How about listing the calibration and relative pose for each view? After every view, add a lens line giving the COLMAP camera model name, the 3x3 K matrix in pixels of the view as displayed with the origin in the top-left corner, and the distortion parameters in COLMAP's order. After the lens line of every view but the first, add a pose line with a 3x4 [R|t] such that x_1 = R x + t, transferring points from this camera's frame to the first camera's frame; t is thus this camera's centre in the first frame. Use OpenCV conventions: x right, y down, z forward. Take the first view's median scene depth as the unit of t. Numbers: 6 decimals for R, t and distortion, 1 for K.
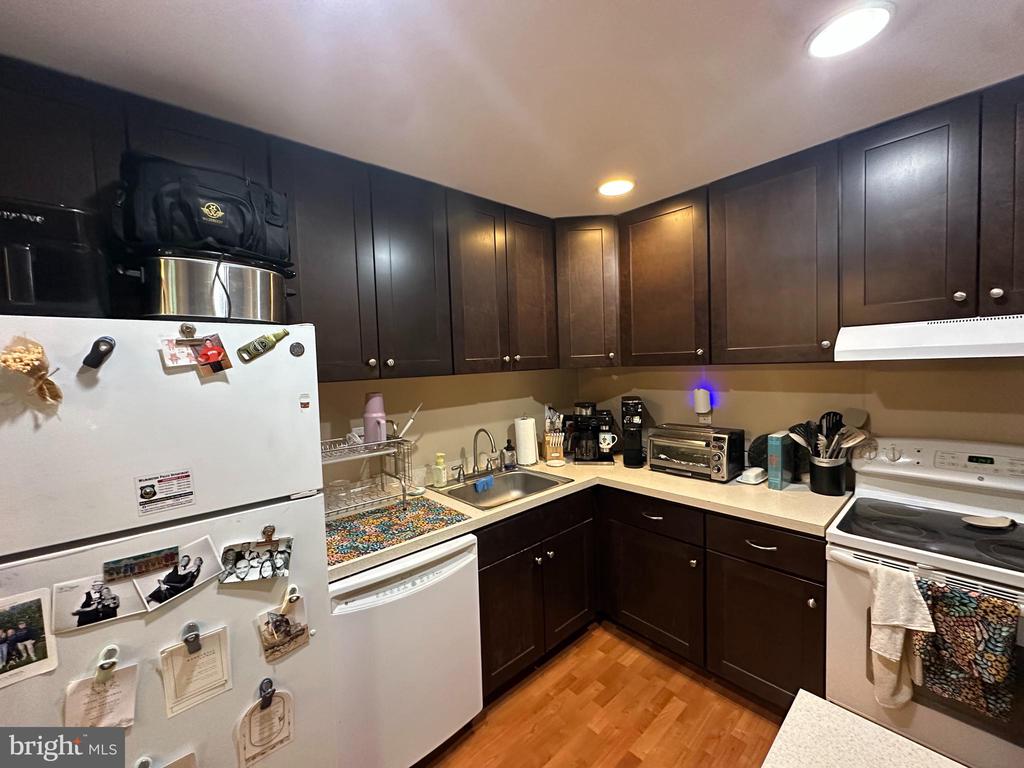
lens RADIAL K [[410.3, 0, 509.7], [0, 410.3, 385.8], [0, 0, 1]] dist [-0.003902, 0.000871]
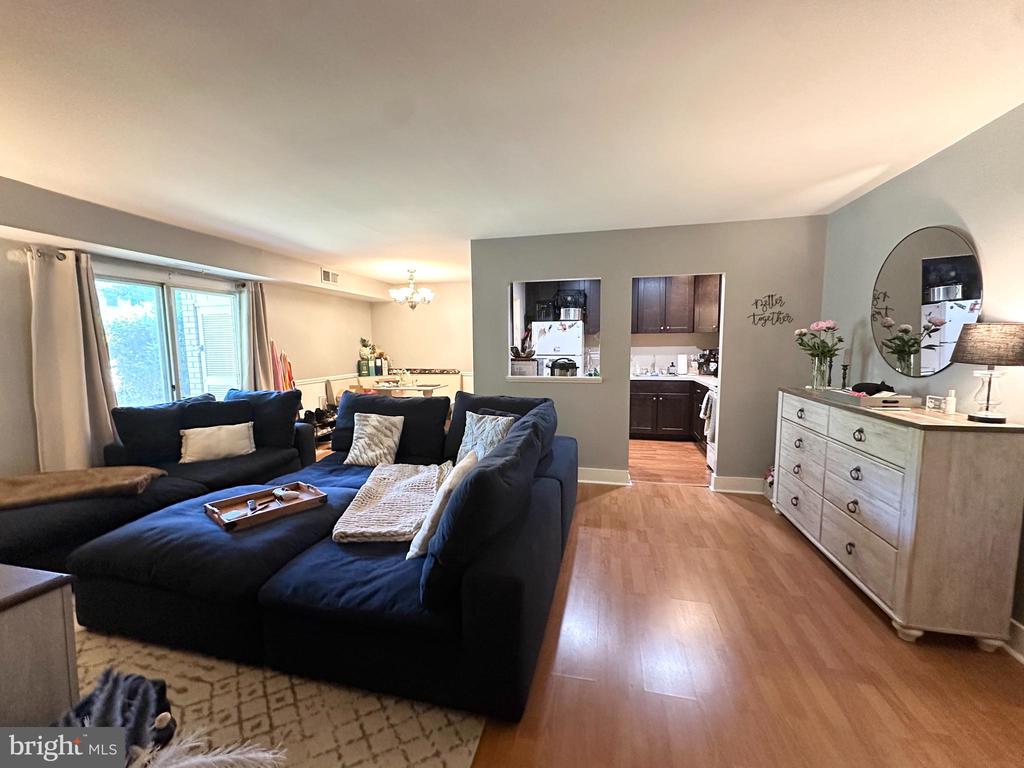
lens RADIAL K [[410.3, 0, 512.5], [0, 410.3, 383.5], [0, 0, 1]] dist [-0.003902, 0.000871]
pose [[0.581610, 0.112675, -0.805626, 1.911049], [-0.056728, 0.993568, 0.098006, 0.100236], [0.811487, -0.011300, 0.584261, -1.584371]]
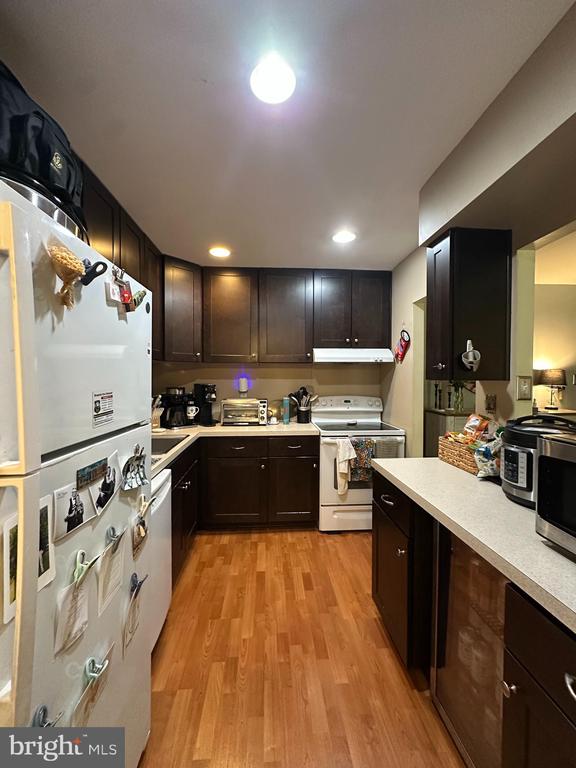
lens RADIAL K [[307.7, 0, 288.7], [0, 307.7, 384.7], [0, 0, 1]] dist [-0.003902, 0.000871]
pose [[0.610899, 0.019986, 0.791456, -0.606853], [0.018247, 0.999060, -0.039313, 0.120059], [-0.791498, 0.038458, 0.609961, 0.040294]]
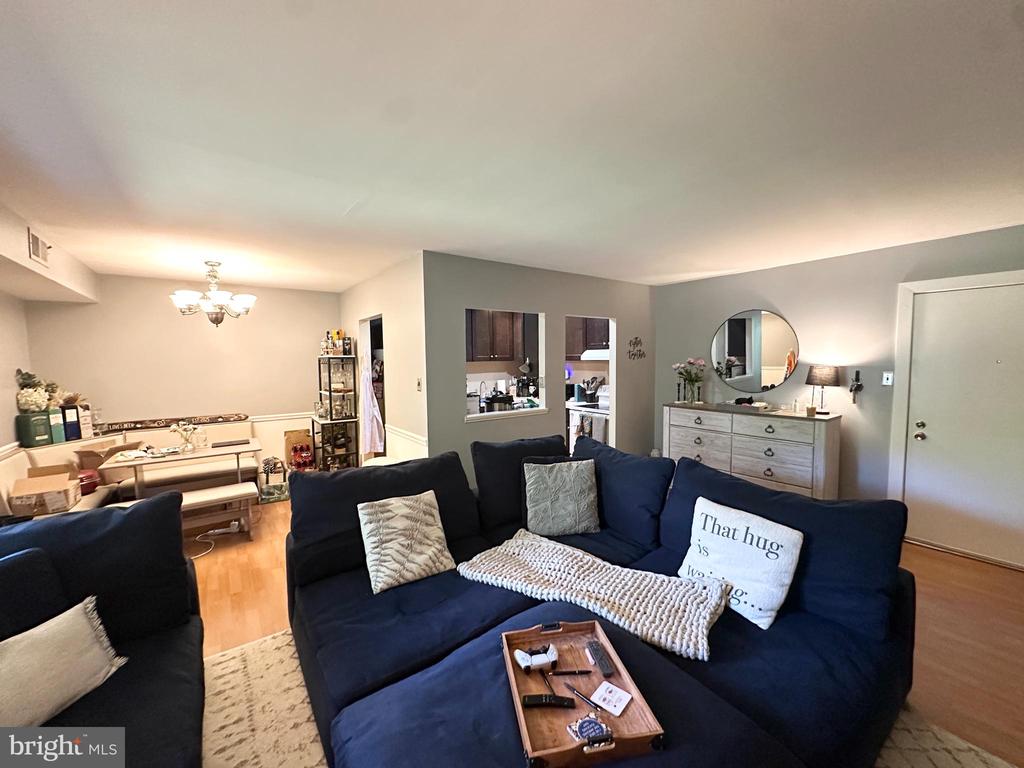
lens RADIAL K [[410.3, 0, 510.2], [0, 410.3, 381.8], [0, 0, 1]] dist [-0.003902, 0.000871]
pose [[0.996064, 0.031690, -0.082775, 0.429343], [-0.031165, 0.999485, 0.007625, 0.099859], [0.082974, -0.005015, 0.996539, -2.191722]]
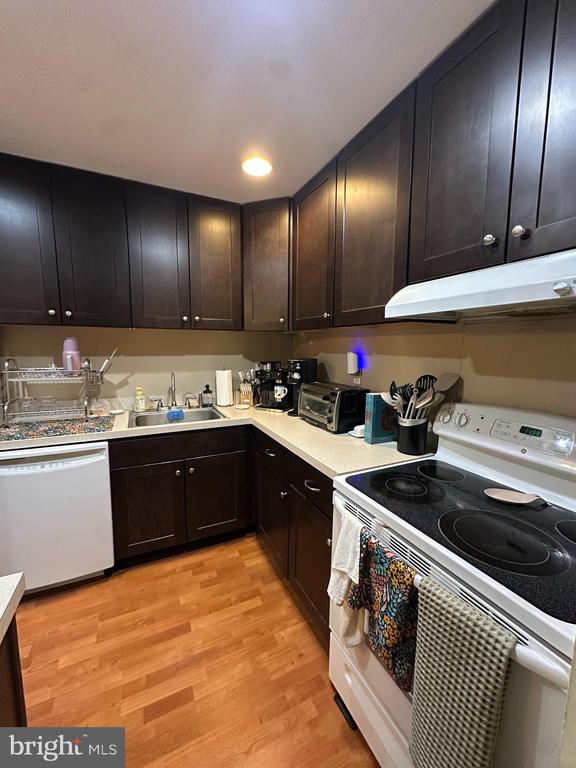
lens RADIAL K [[307.7, 0, 285.9], [0, 307.7, 384.6], [0, 0, 1]] dist [-0.003902, 0.000871]
pose [[0.961516, 0.082409, -0.262099, 0.675748], [-0.062934, 0.994655, 0.081862, 0.048139], [0.267444, -0.062217, 0.961563, 0.177468]]
